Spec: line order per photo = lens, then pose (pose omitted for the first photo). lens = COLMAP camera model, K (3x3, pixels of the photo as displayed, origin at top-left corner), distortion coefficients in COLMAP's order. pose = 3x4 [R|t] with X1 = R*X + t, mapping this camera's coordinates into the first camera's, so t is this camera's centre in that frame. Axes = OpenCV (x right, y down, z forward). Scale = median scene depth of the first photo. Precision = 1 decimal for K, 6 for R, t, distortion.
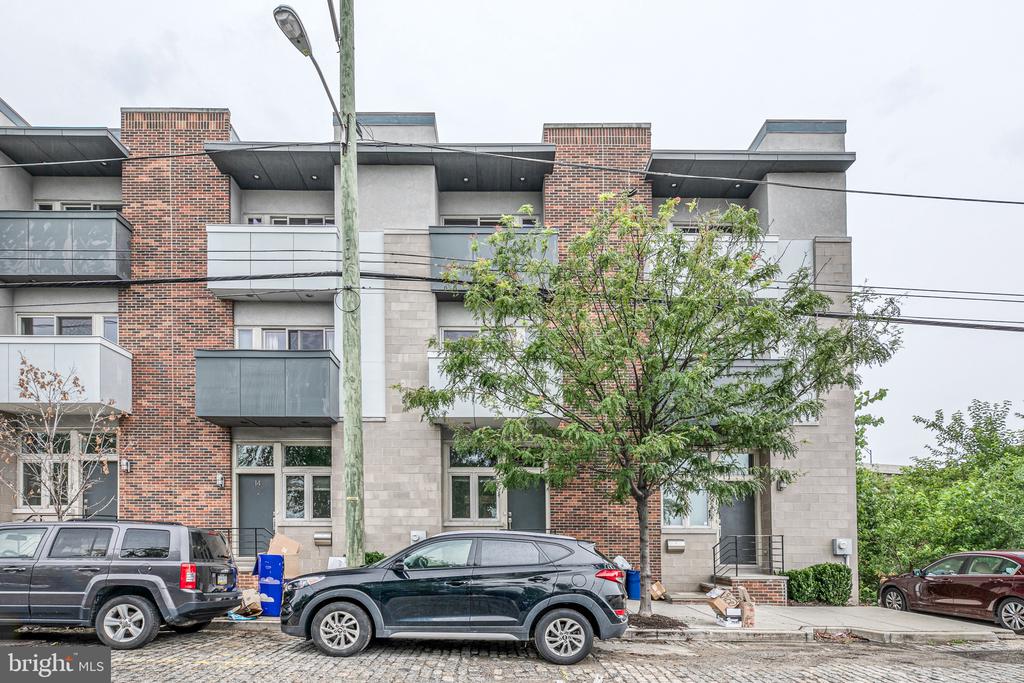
lens RADIAL K [[553.3, 0, 511.4], [0, 553.3, 374.3], [0, 0, 1]] dist [0.009109, 0.000995]
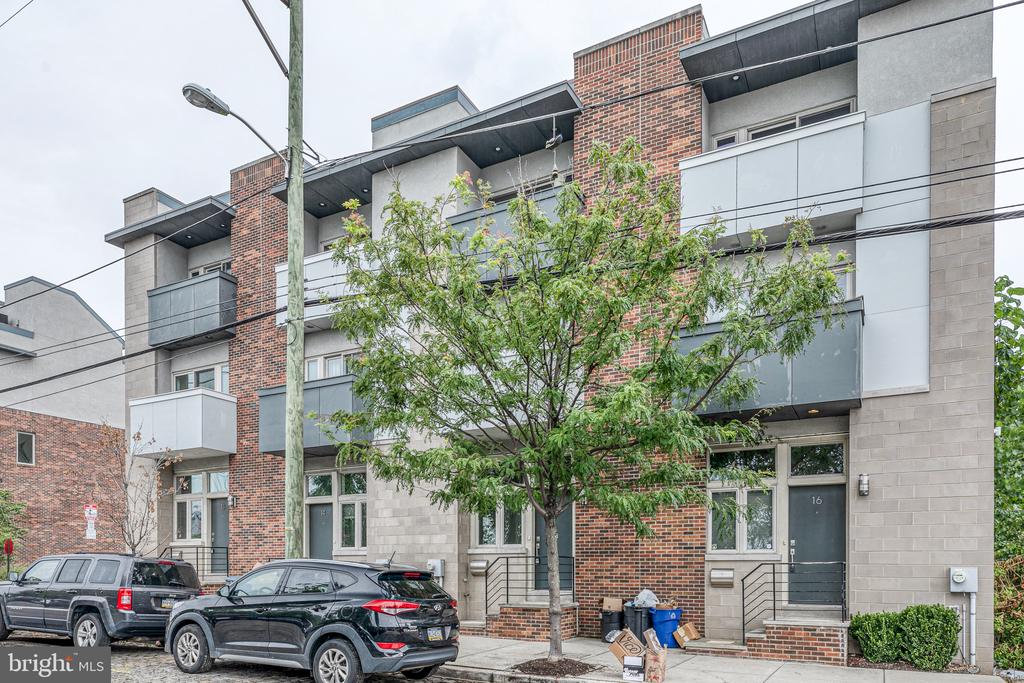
lens RADIAL K [[742.1, 0, 549.1], [0, 742.1, 340.0], [0, 0, 1]] dist [0.010781, 0.002275]
pose [[0.862492, -0.149331, -0.483536, 0.613042], [0.143543, 0.988420, -0.049214, 0.011895], [0.485286, -0.026961, 0.873940, 0.028972]]
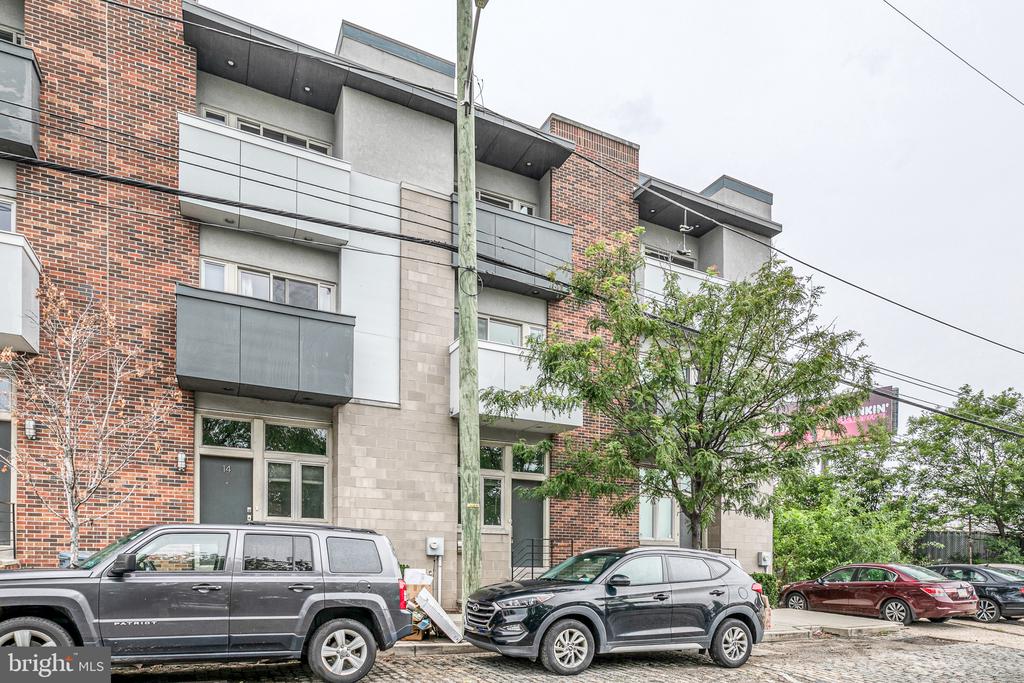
lens RADIAL K [[652.7, 0, 511.4], [0, 652.7, 330.6], [0, 0, 1]] dist [-0.002794, 0.000987]
pose [[0.874033, 0.168324, 0.455777, -0.571410], [-0.161621, 0.985376, -0.053974, -0.008089], [-0.458197, -0.026488, 0.888456, 0.019208]]
